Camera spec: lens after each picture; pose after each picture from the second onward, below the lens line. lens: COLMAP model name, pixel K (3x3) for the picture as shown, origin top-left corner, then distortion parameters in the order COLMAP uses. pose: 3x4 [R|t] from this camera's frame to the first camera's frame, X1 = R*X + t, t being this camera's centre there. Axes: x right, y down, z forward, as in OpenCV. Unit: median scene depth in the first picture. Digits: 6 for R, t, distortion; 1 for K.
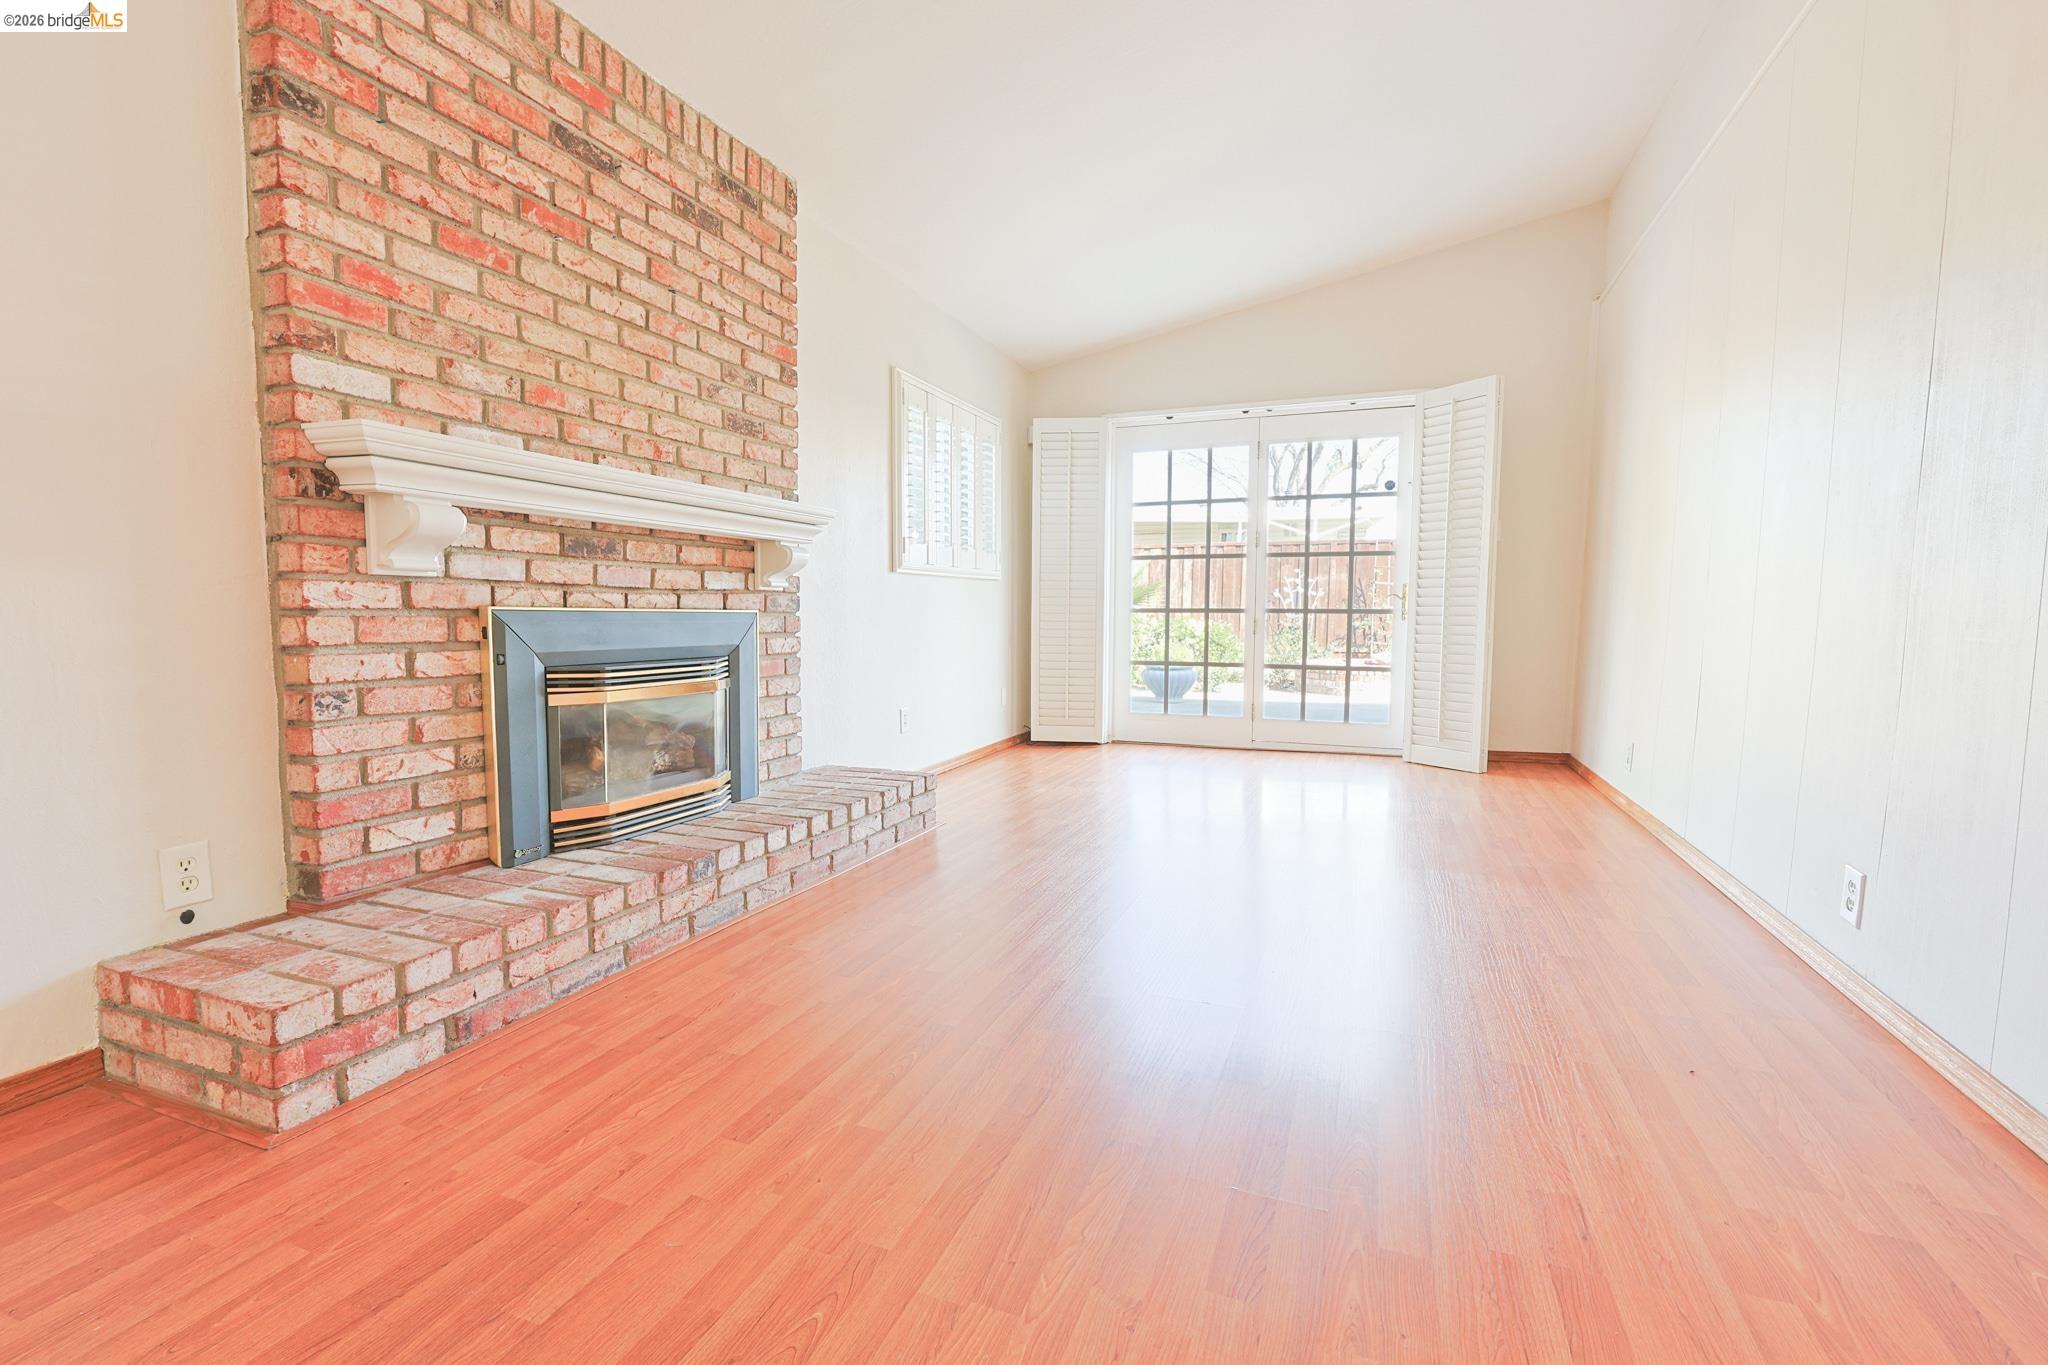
lens RADIAL K [[870.6, 0, 1033.0], [0, 870.6, 671.1], [0, 0, 1]] dist [-0.002949, 0.000019]
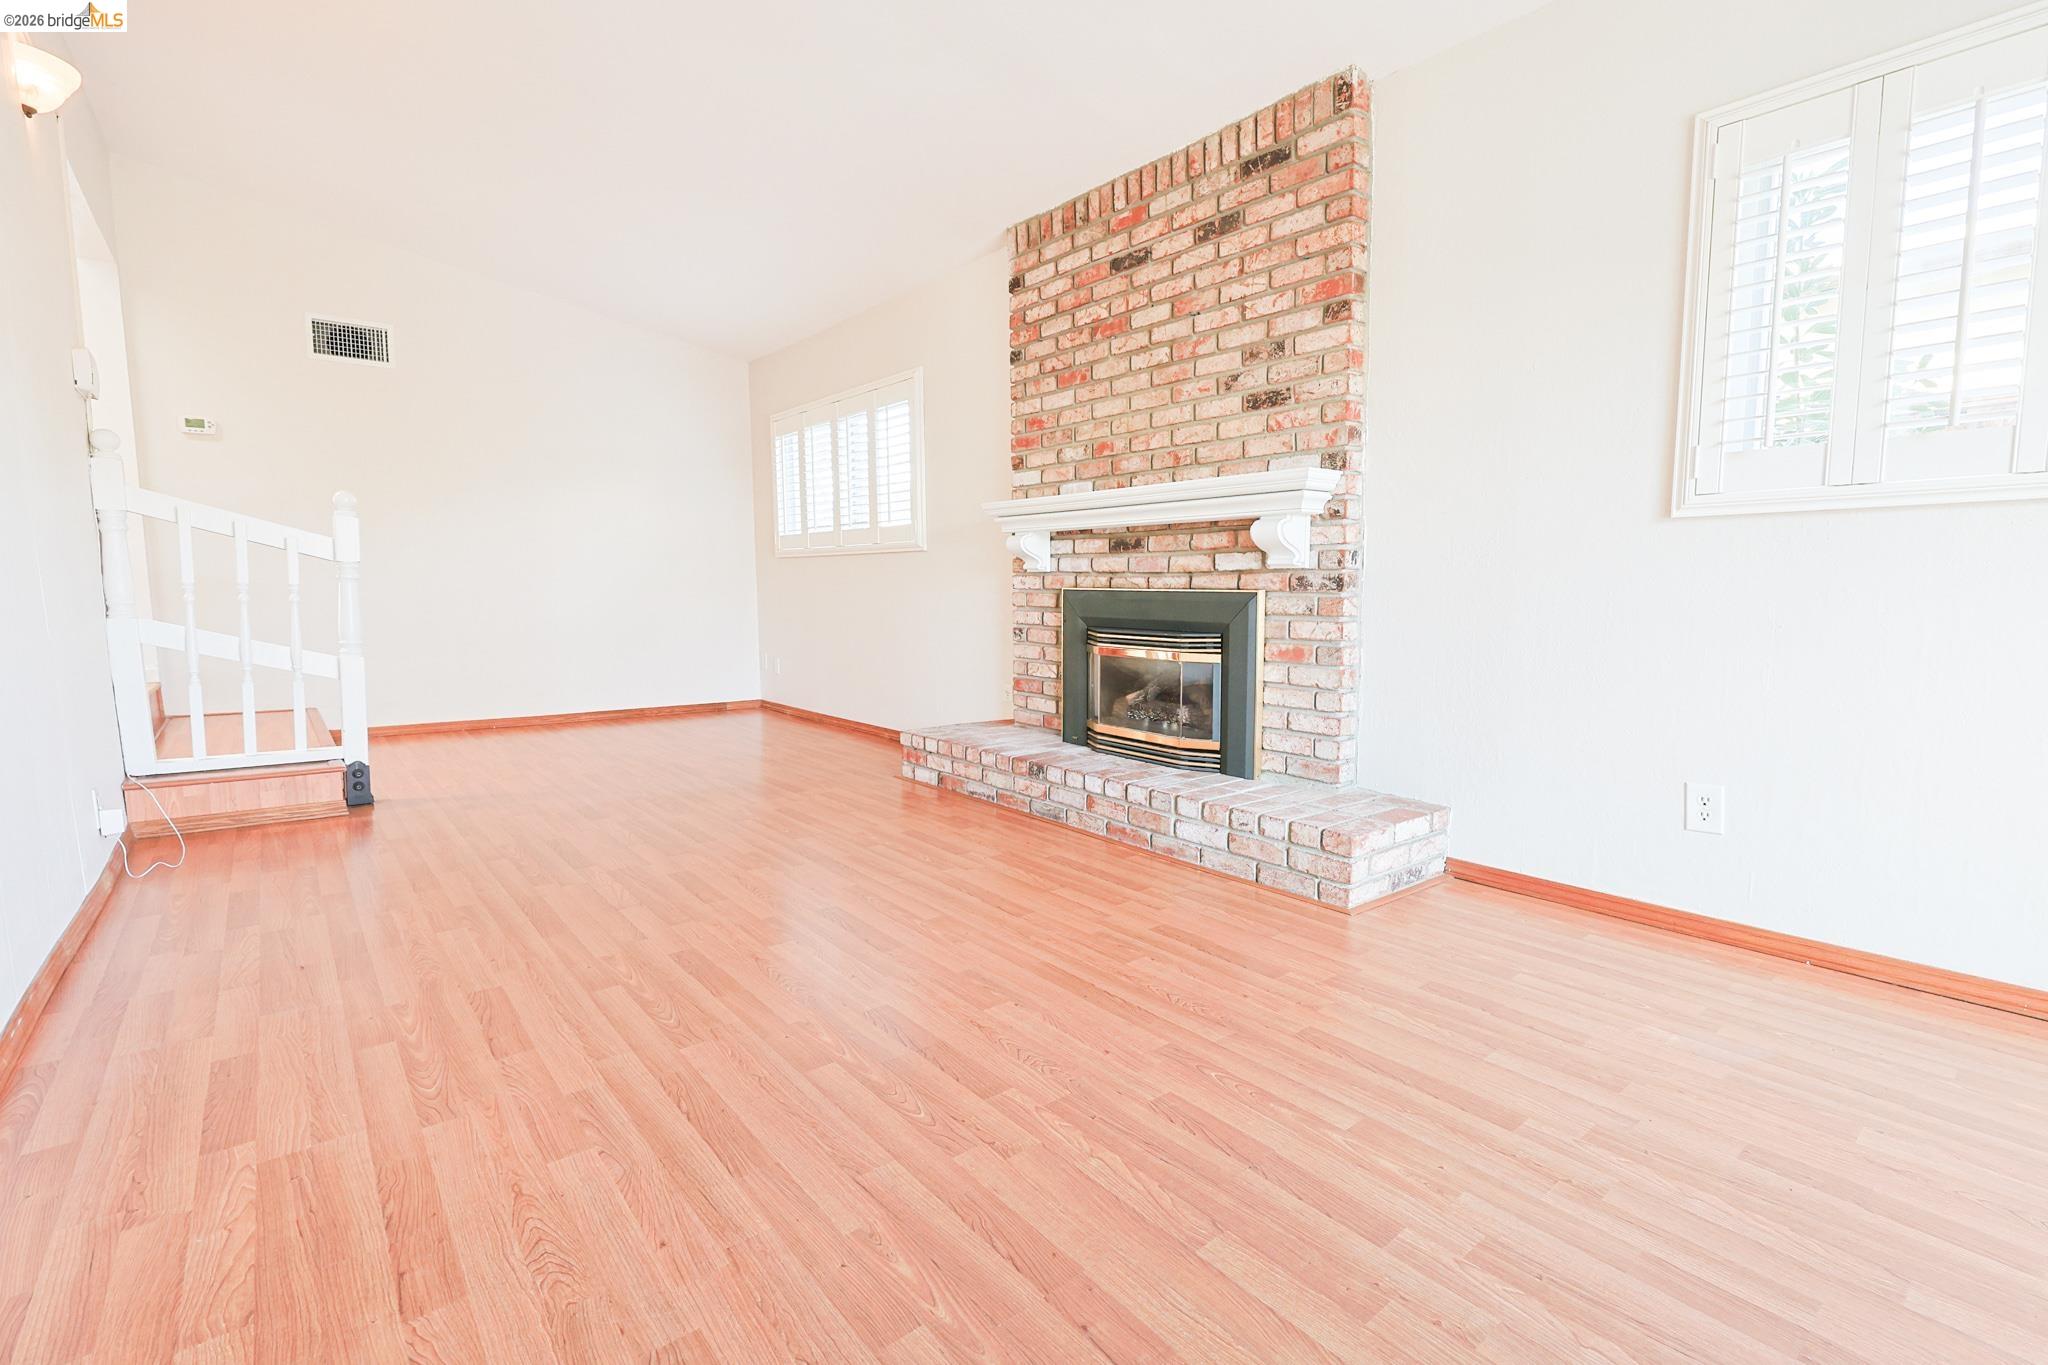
lens RADIAL K [[870.6, 0, 1033.0], [0, 870.6, 671.1], [0, 0, 1]] dist [-0.002949, 0.000019]
pose [[-0.456586, 0.075376, -0.886481, 0.825318], [-0.069269, 0.990368, 0.119886, -0.098953], [0.886979, 0.116144, -0.446967, 1.522223]]
